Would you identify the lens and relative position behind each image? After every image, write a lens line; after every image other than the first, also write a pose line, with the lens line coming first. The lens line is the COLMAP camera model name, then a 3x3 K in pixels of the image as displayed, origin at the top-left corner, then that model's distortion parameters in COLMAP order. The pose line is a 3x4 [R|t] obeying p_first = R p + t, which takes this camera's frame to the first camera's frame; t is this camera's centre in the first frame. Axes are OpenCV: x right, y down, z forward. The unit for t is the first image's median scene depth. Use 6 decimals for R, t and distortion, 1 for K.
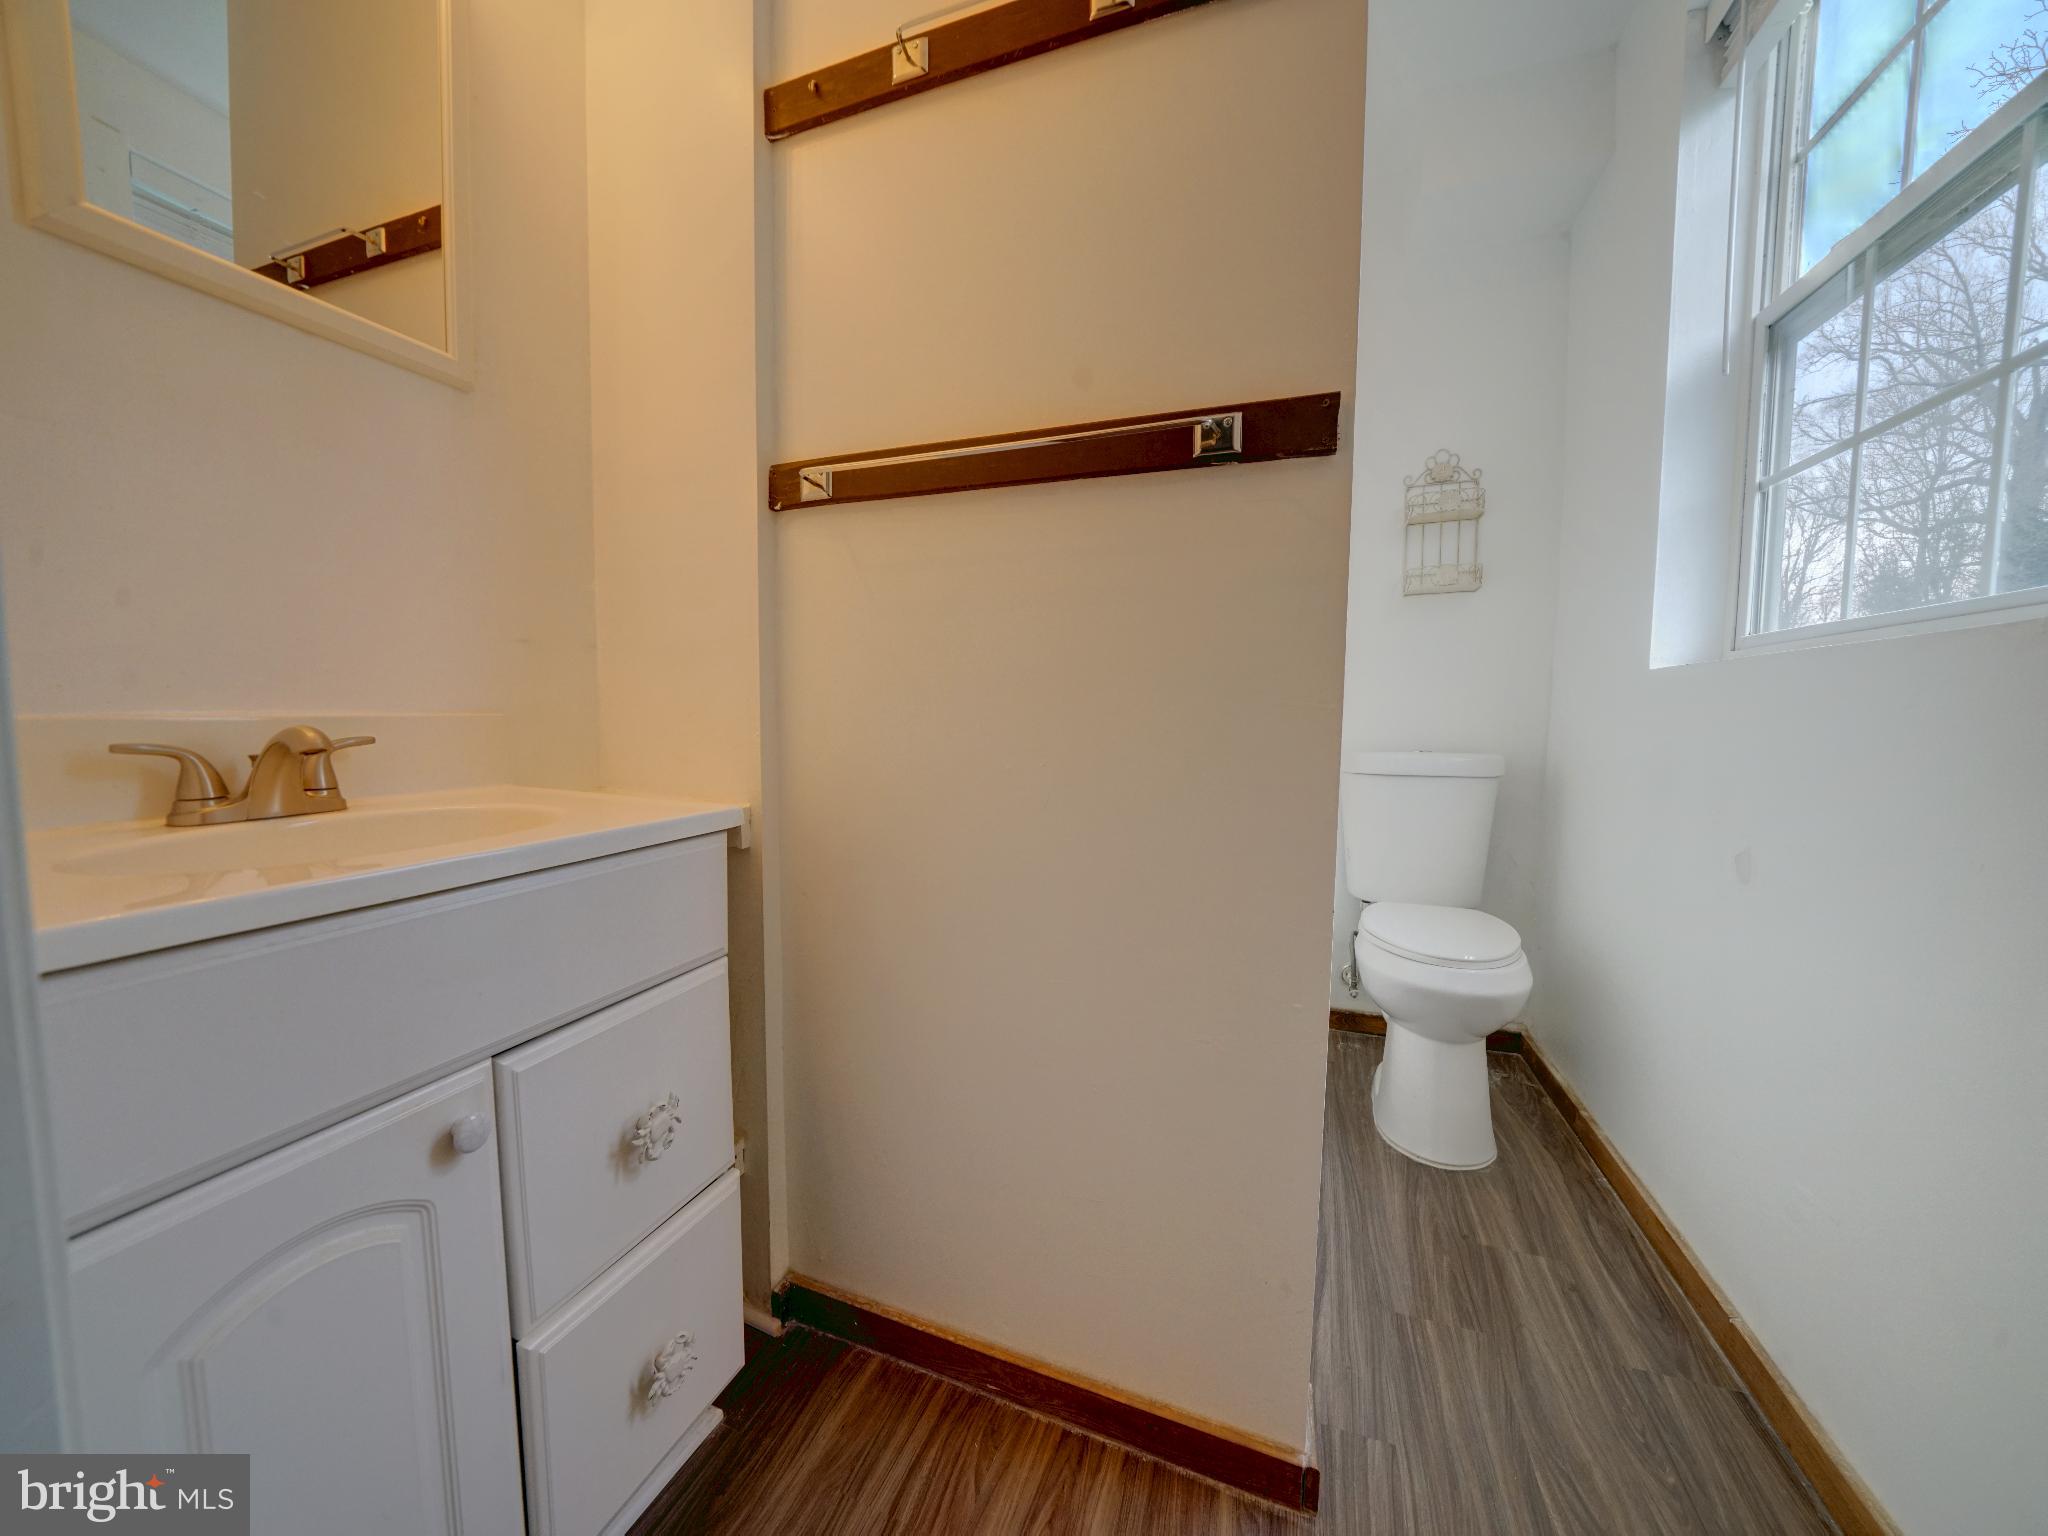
lens RADIAL K [[713.3, 0, 1020.6], [0, 713.3, 774.8], [0, 0, 1]] dist [-0.030426, 0.003545]
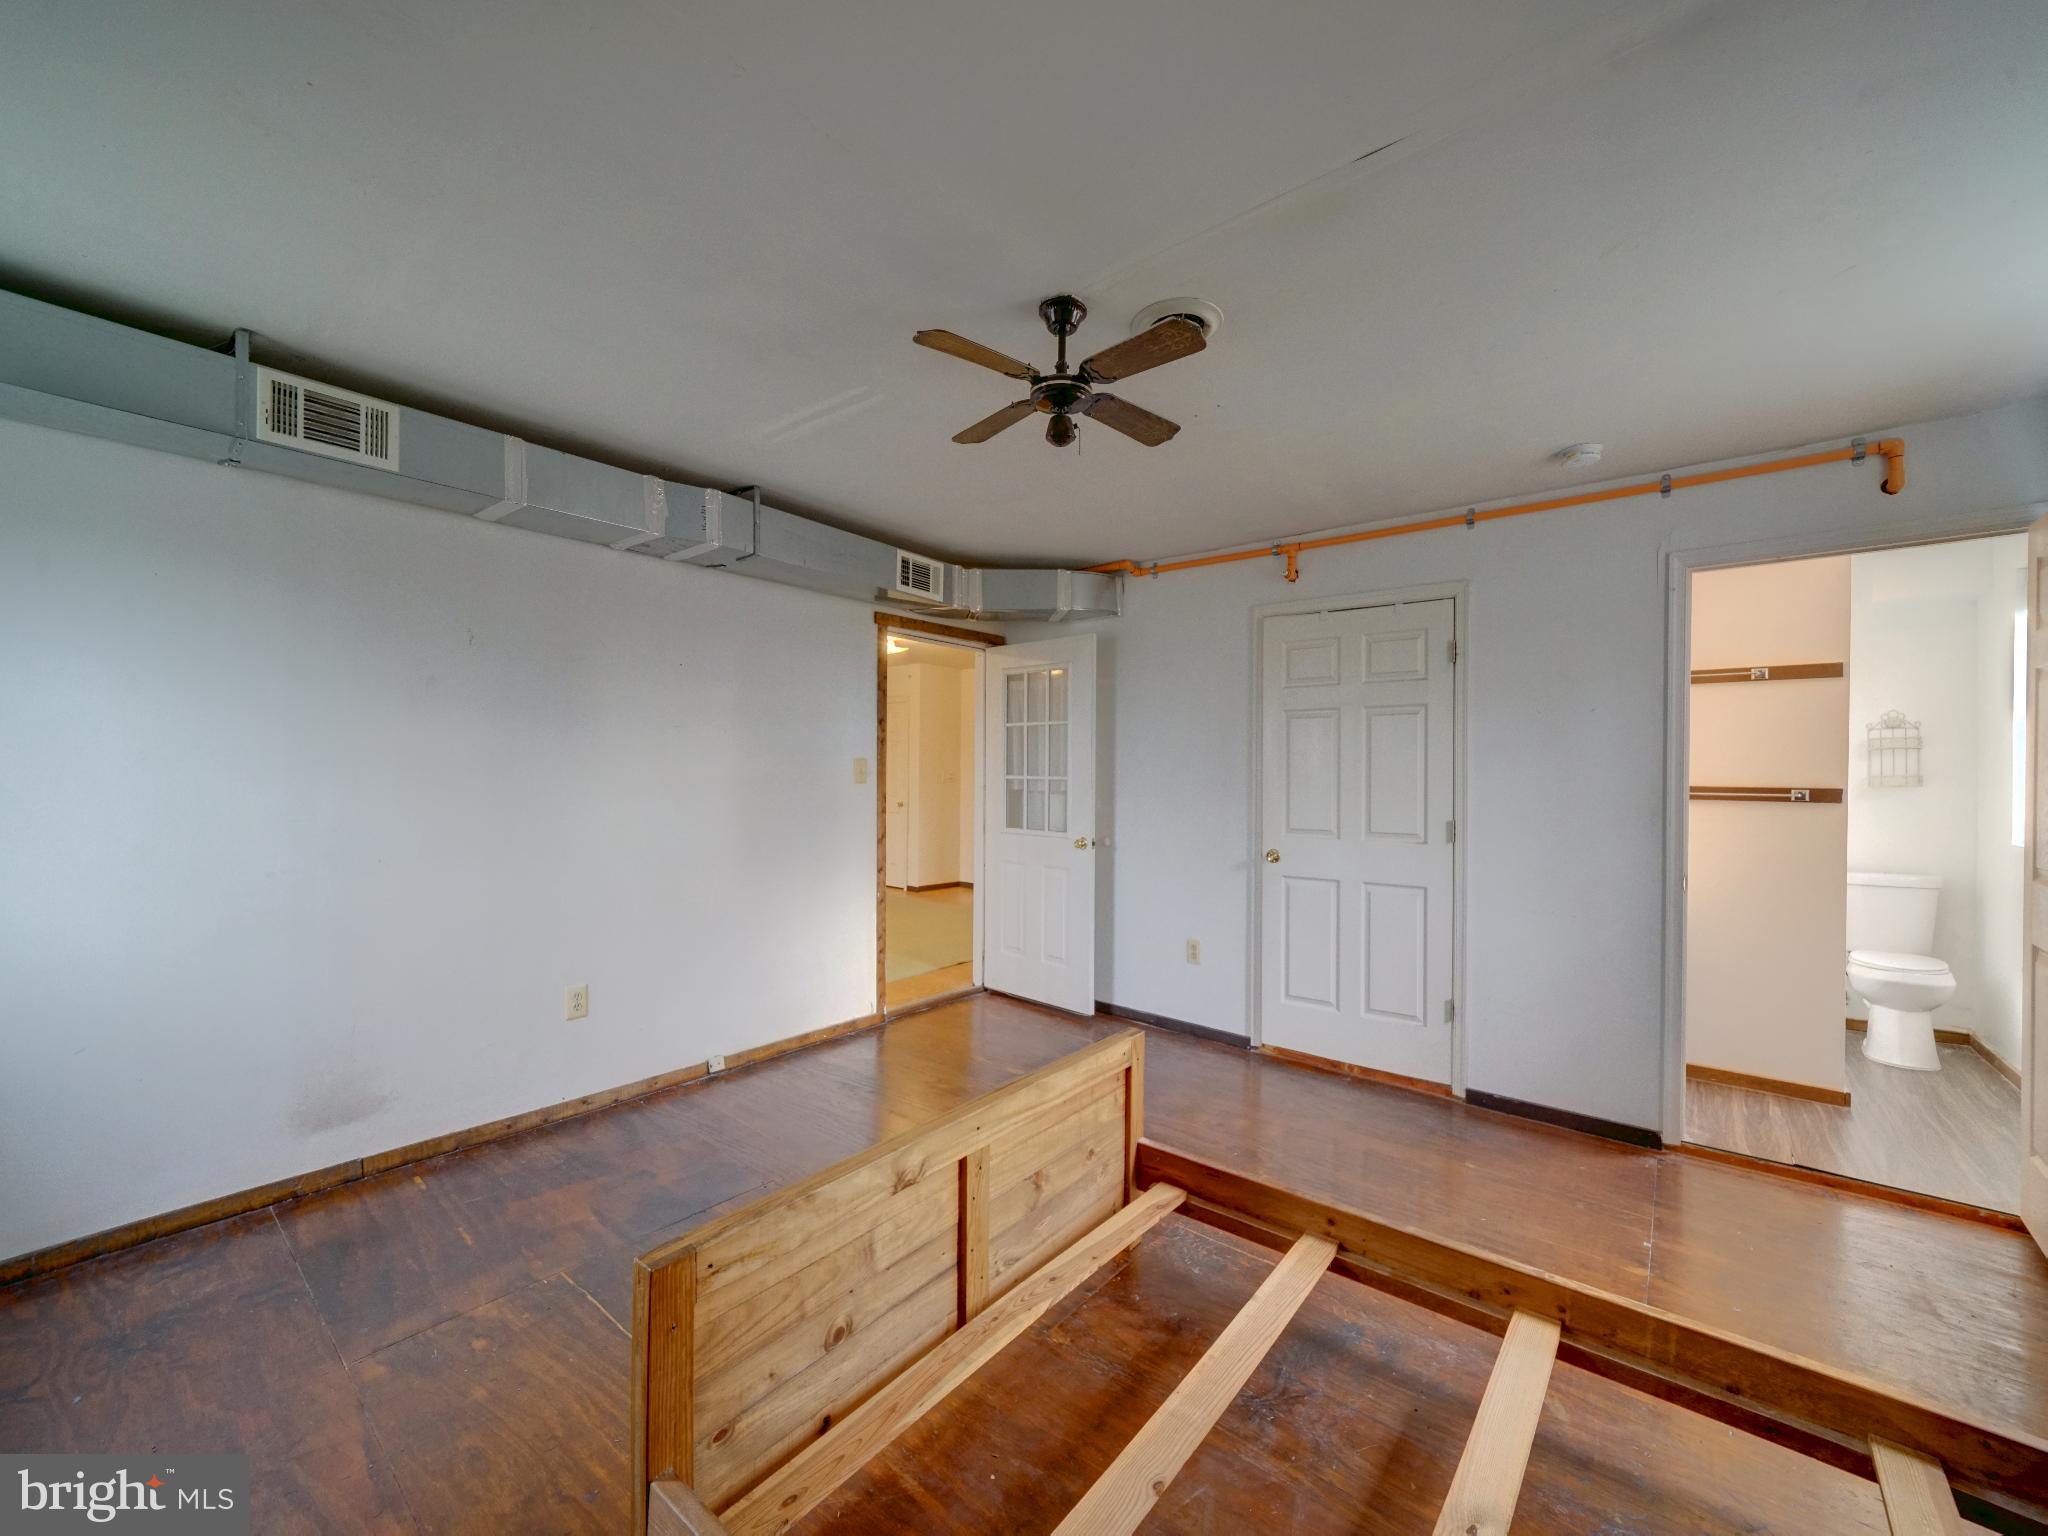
lens RADIAL K [[814.3, 0, 1023.7], [0, 814.3, 774.7], [0, 0, 1]] dist [-0.001465, -0.000054]
pose [[0.948491, 0.003770, -0.316782, -0.914308], [-0.032254, 0.995882, -0.084721, -0.035142], [0.315158, 0.090575, 0.944707, -1.771823]]
